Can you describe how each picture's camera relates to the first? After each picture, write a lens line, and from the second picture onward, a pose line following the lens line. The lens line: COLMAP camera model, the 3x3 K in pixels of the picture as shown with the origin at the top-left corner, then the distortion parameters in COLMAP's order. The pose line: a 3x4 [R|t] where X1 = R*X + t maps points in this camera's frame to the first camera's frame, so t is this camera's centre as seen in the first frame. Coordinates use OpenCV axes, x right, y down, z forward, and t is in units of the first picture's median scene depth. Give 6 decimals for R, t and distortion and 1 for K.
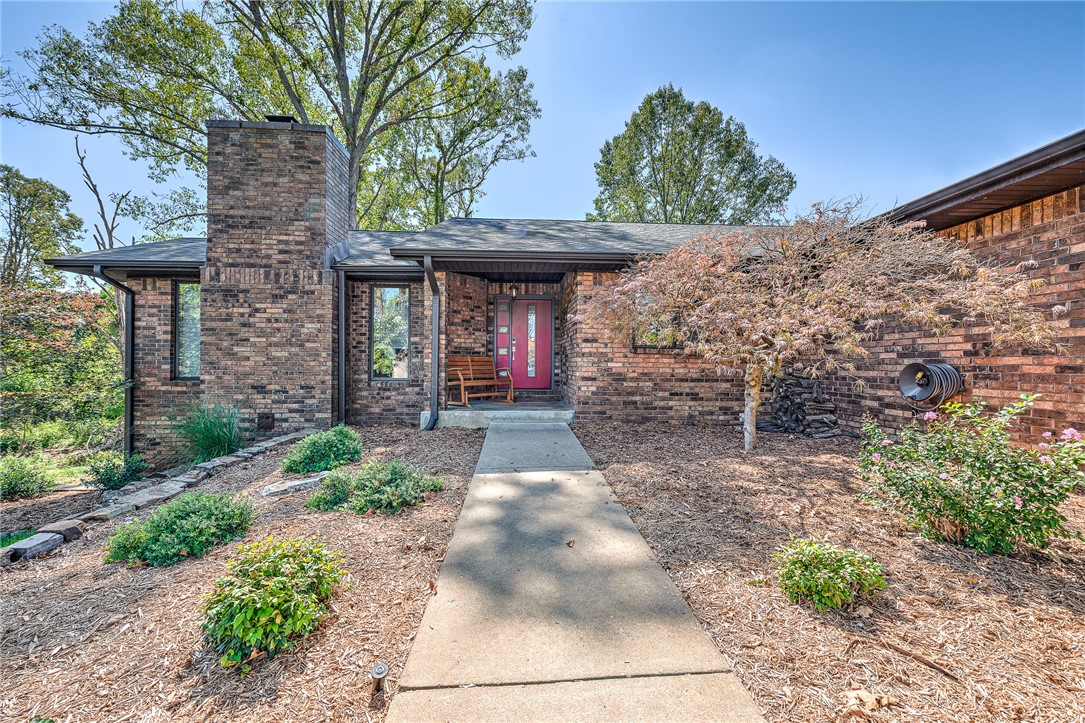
lens RADIAL K [[432.8, 0, 540.1], [0, 432.8, 361.6], [0, 0, 1]] dist [0.005729, -0.002757]
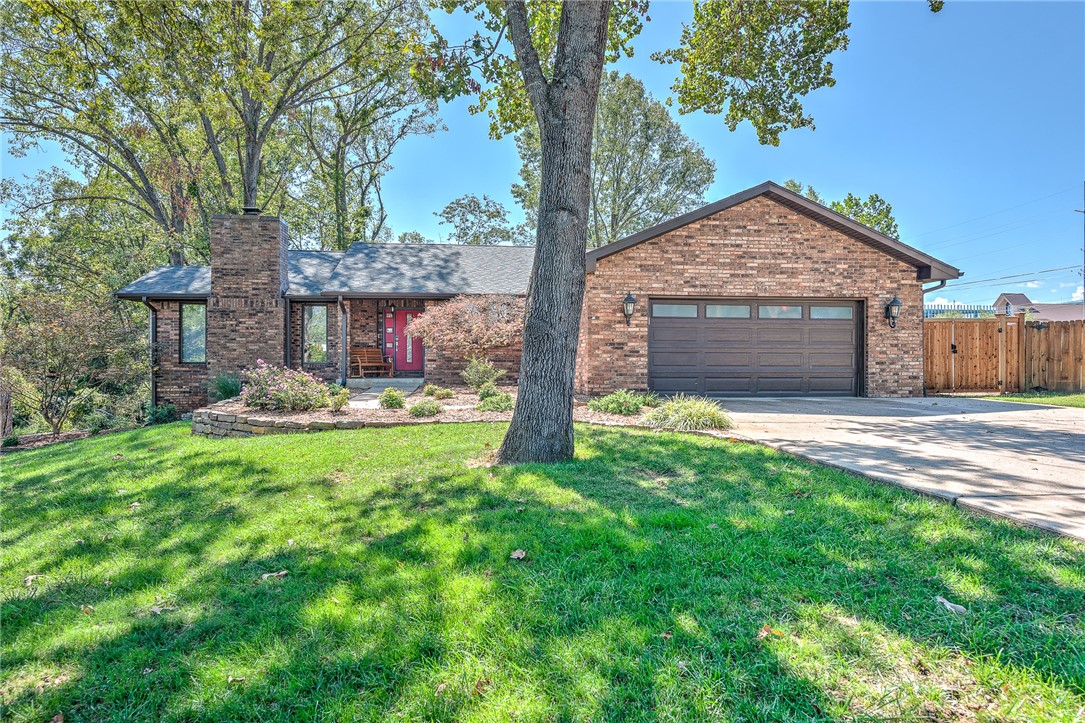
lens RADIAL K [[675.1, 0, 546.5], [0, 675.1, 359.9], [0, 0, 1]] dist [0.009229, 0.001724]
pose [[0.997296, -0.006440, 0.073210, 0.369480], [0.006506, 0.999979, -0.000666, 0.041817], [-0.073204, 0.001140, 0.997316, -1.764197]]
